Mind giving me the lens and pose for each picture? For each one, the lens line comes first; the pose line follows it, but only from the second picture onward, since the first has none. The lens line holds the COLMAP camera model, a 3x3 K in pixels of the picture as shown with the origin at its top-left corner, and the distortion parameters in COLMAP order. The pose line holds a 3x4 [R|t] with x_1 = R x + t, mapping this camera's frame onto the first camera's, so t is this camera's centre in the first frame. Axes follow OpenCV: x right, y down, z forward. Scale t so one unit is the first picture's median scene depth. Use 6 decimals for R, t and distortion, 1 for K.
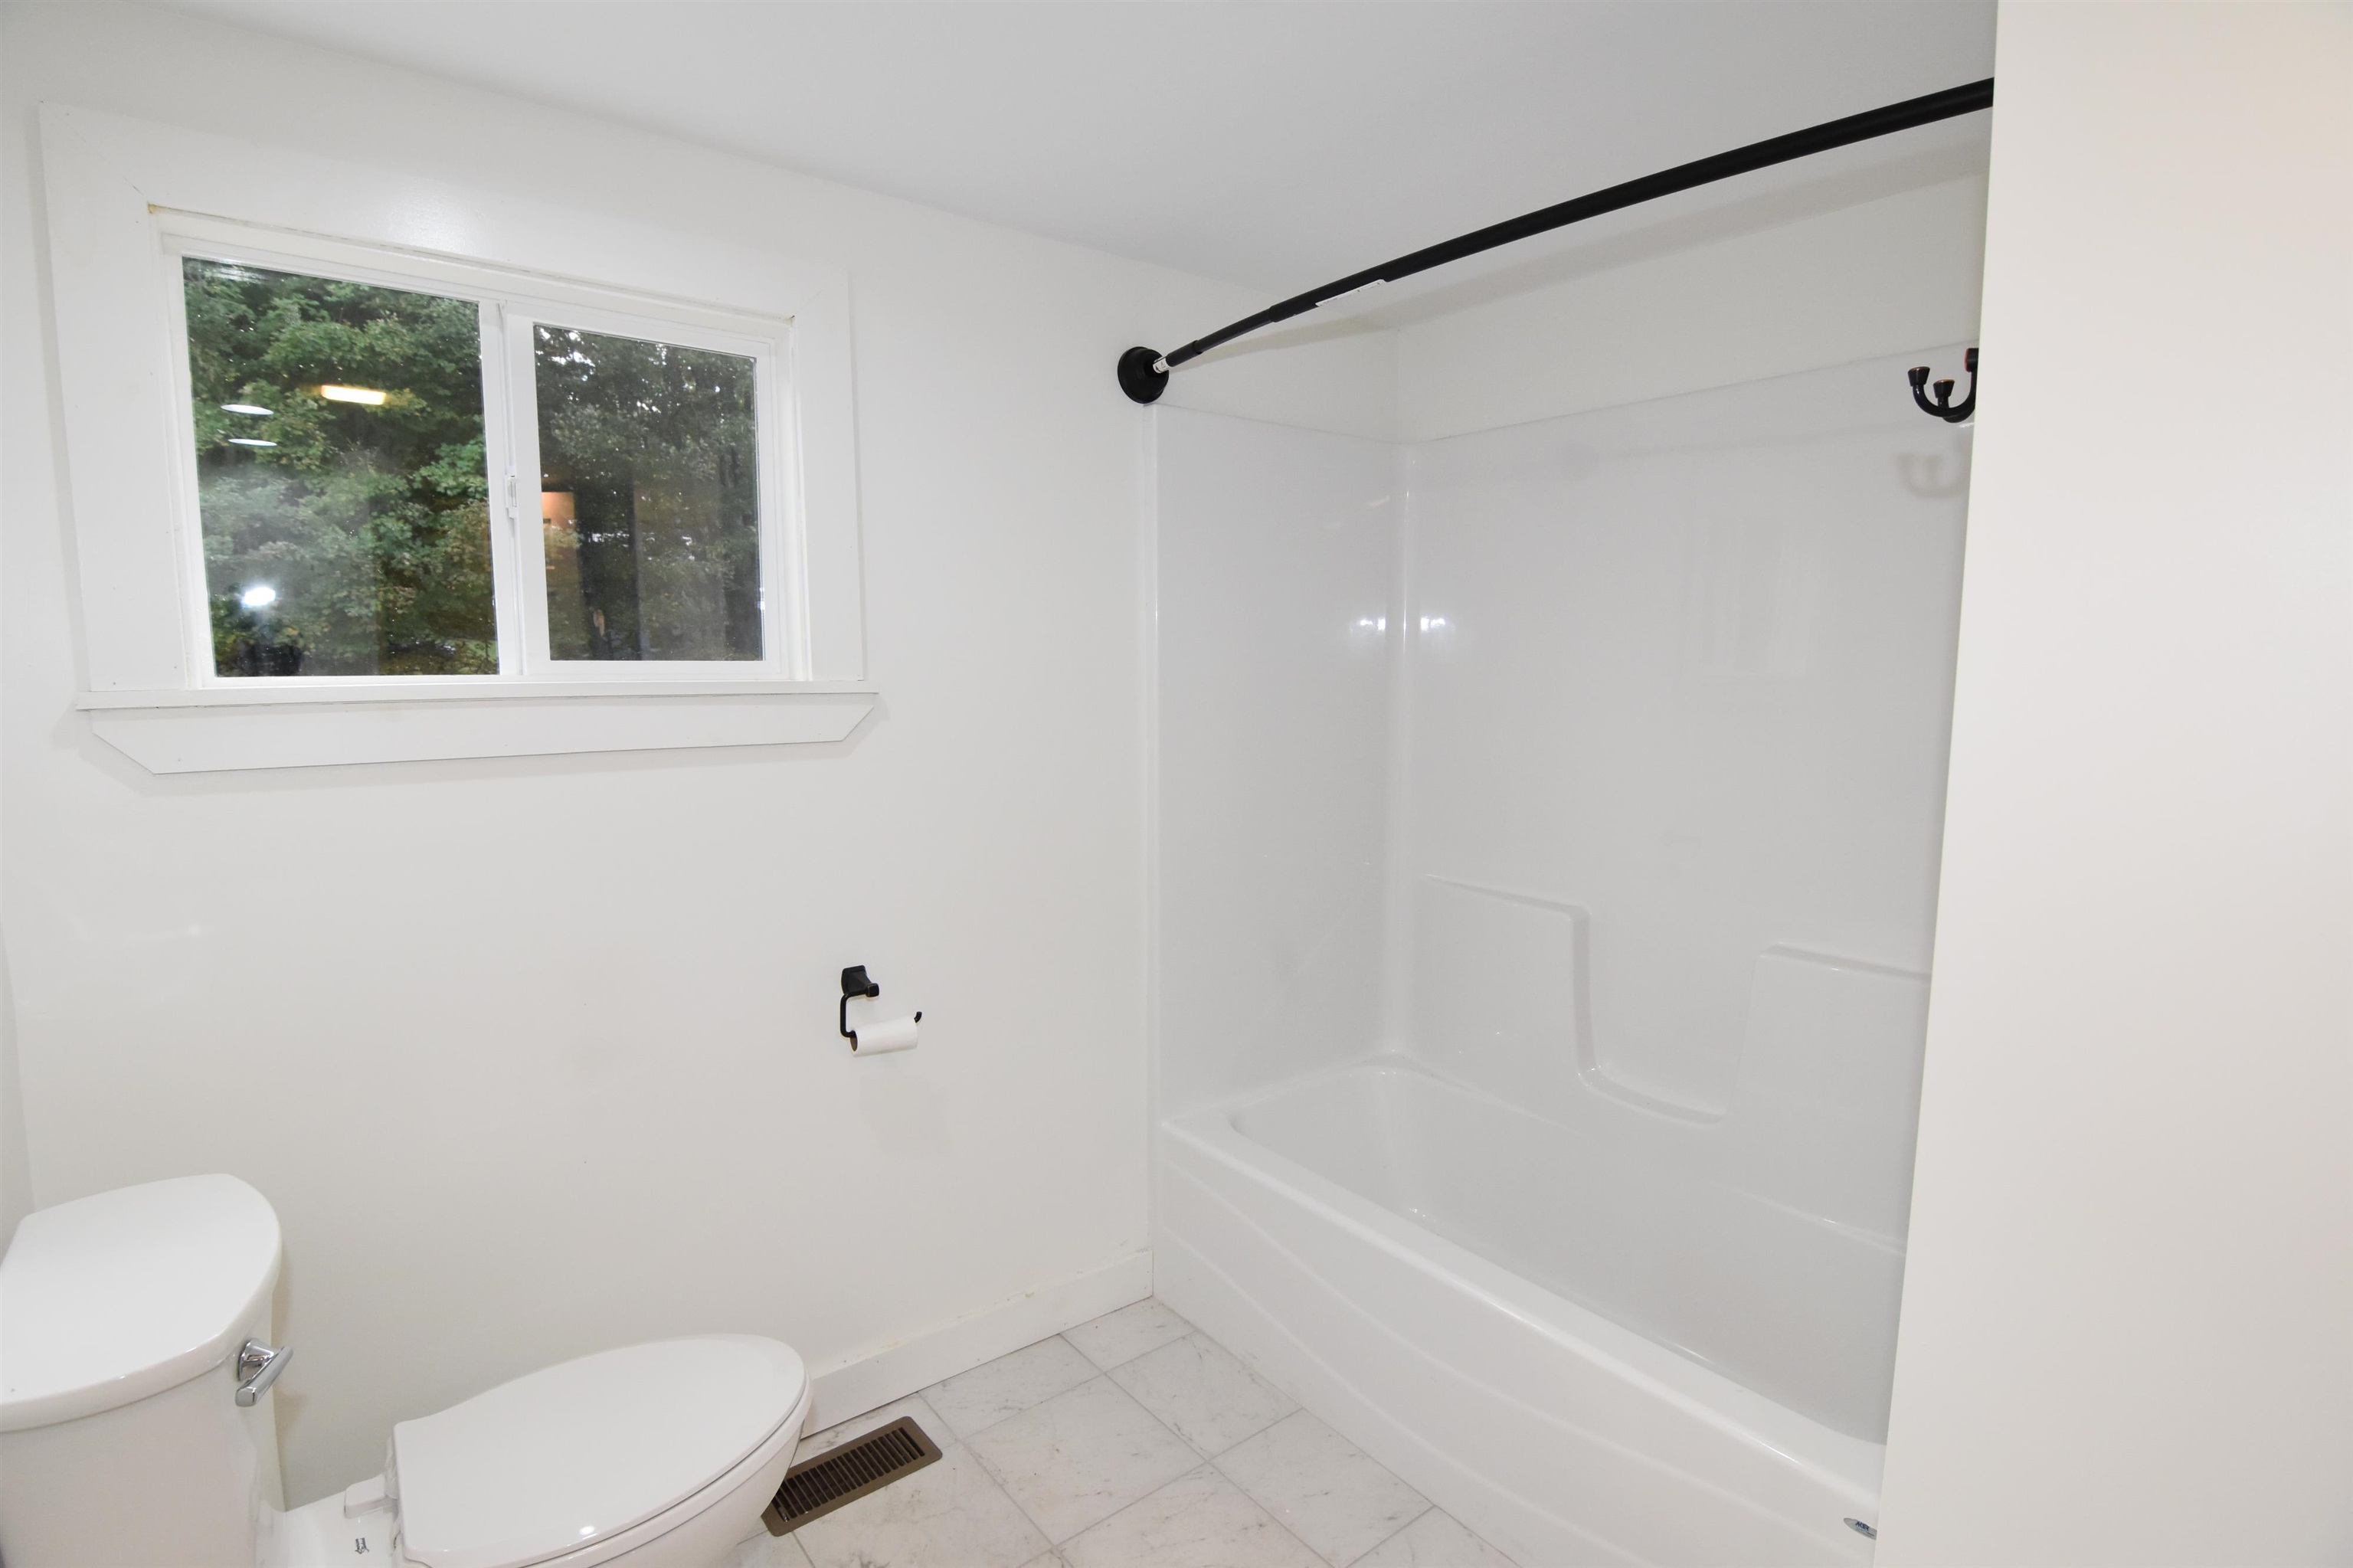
lens RADIAL K [[1137.6, 0, 1184.9], [0, 1137.6, 792.3], [0, 0, 1]] dist [-0.007149, -0.009222]
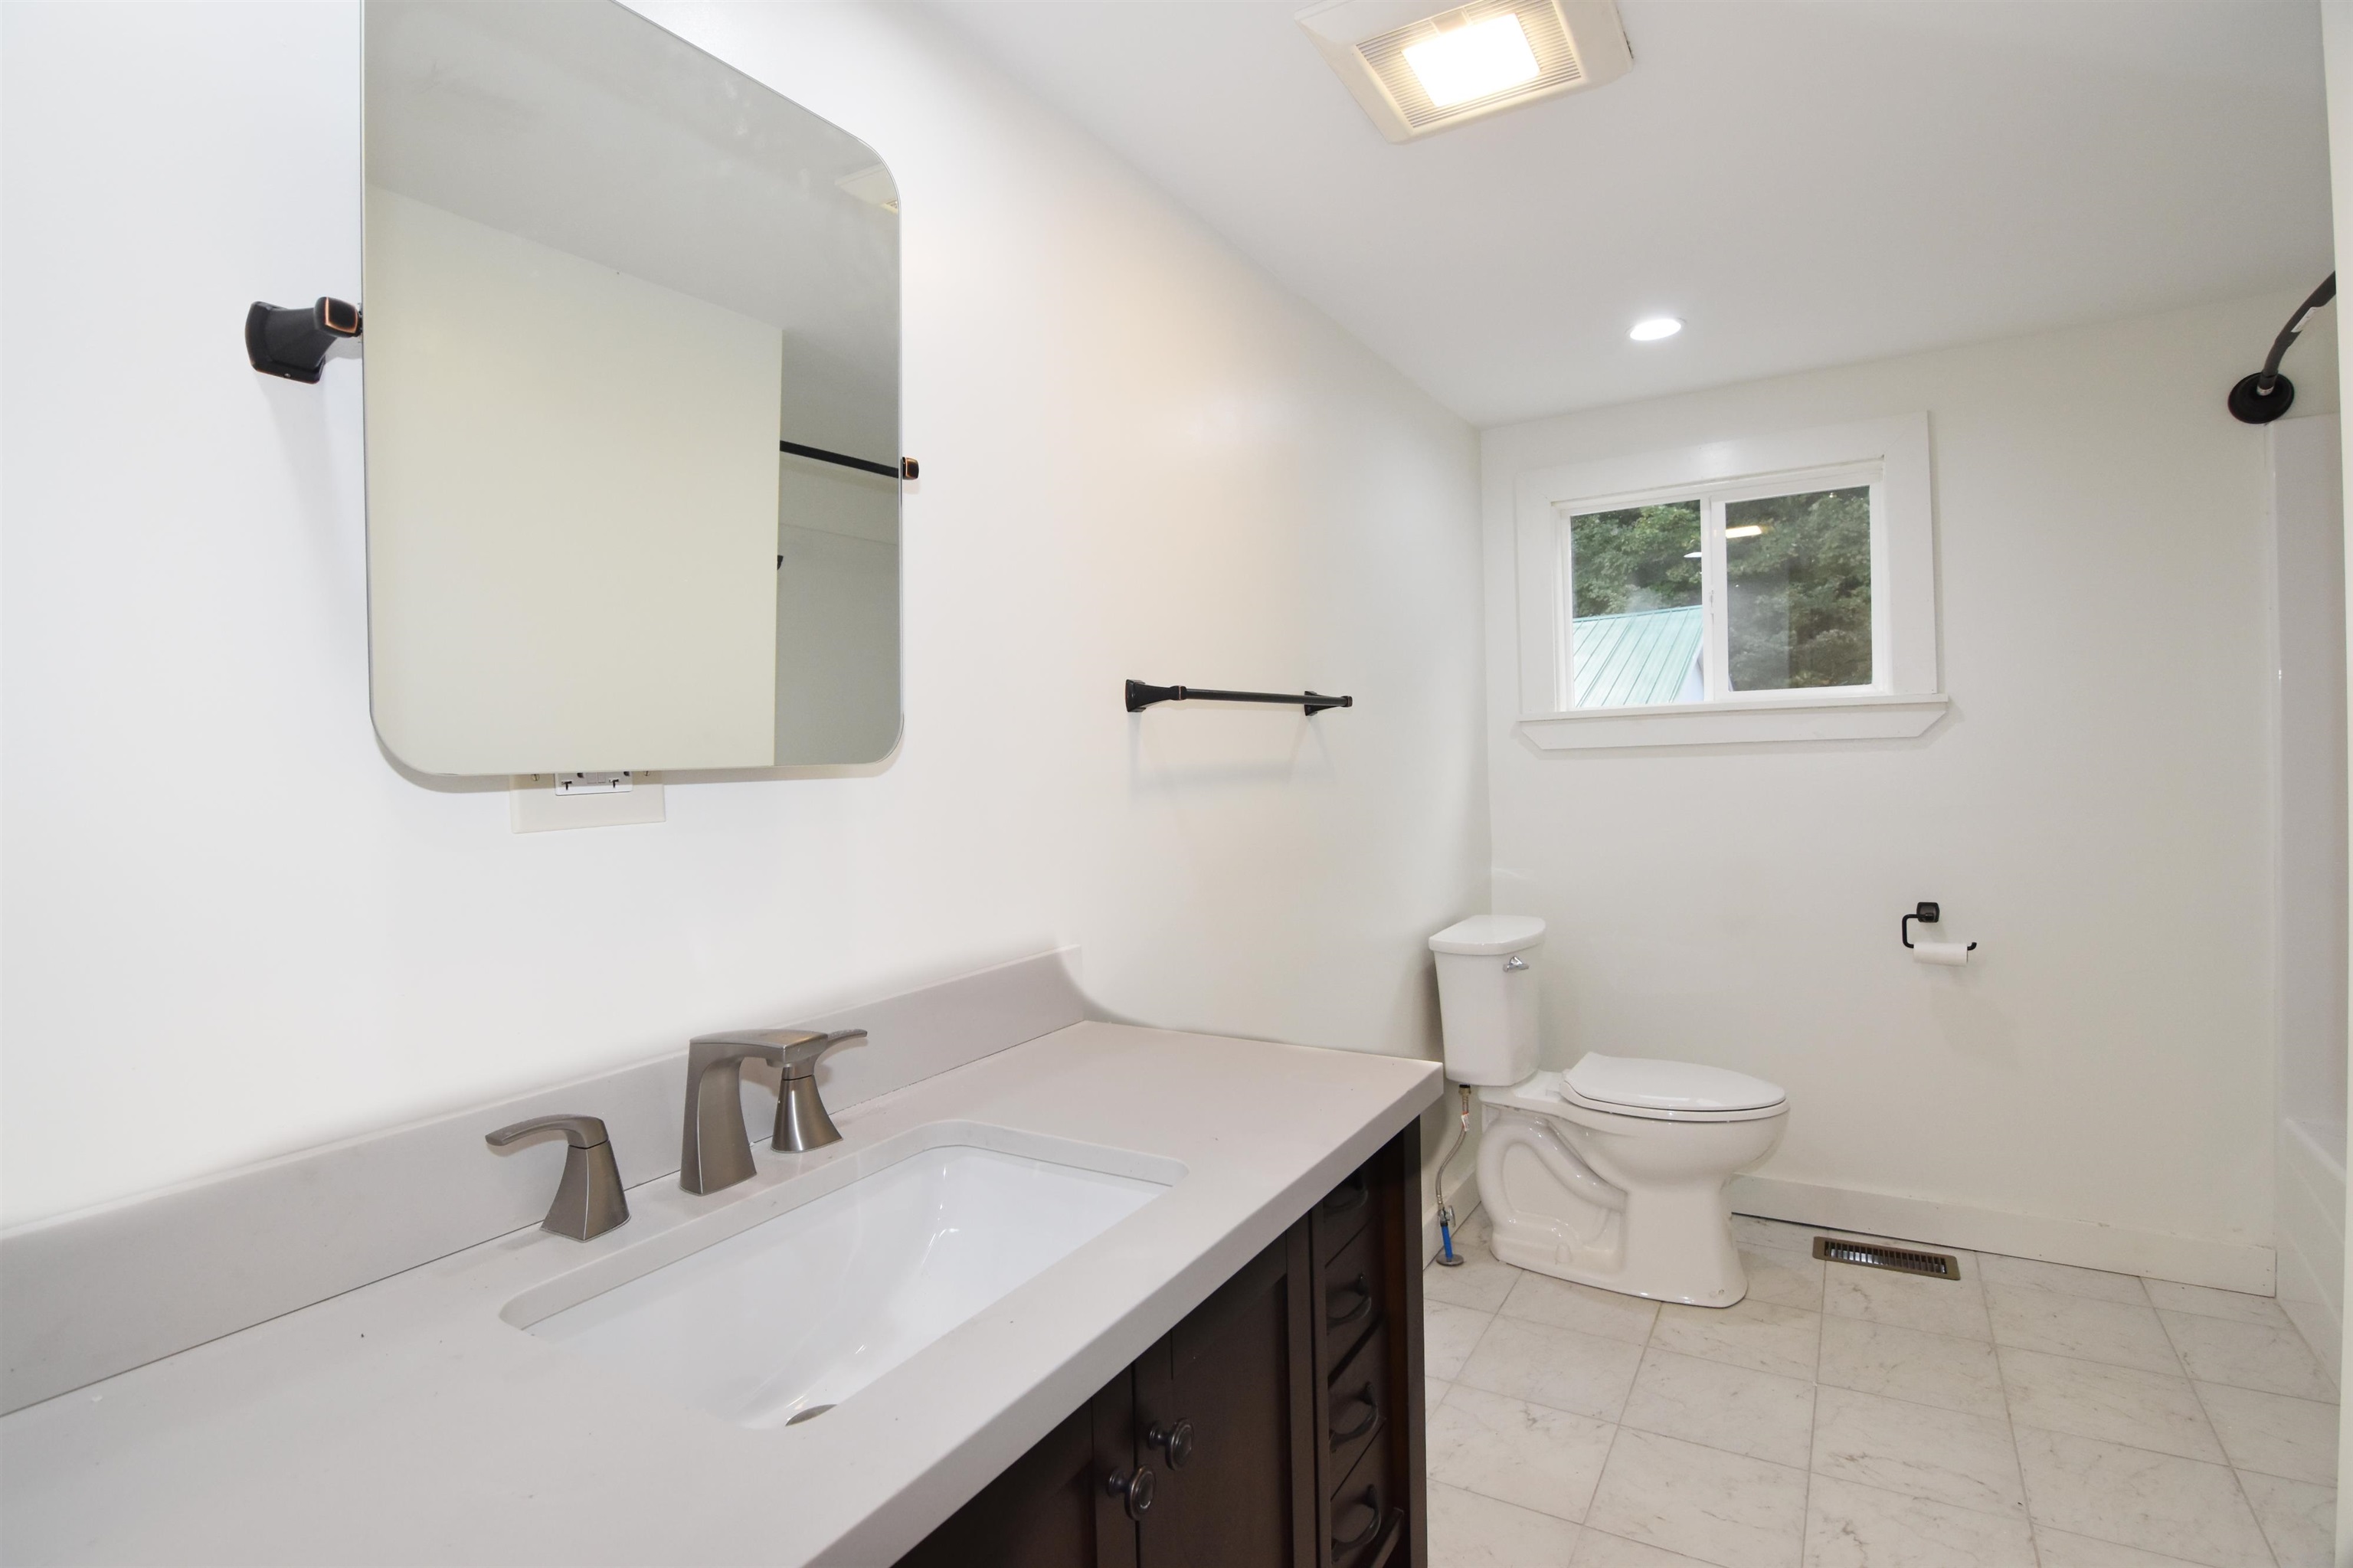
lens RADIAL K [[1137.6, 0, 1176.8], [0, 1137.6, 784.5], [0, 0, 1]] dist [-0.007149, -0.009222]
pose [[0.344074, 0.007210, -0.938915, 0.680119], [-0.072863, 0.997160, -0.019044, 0.103677], [0.936111, 0.074964, 0.343622, -0.330828]]
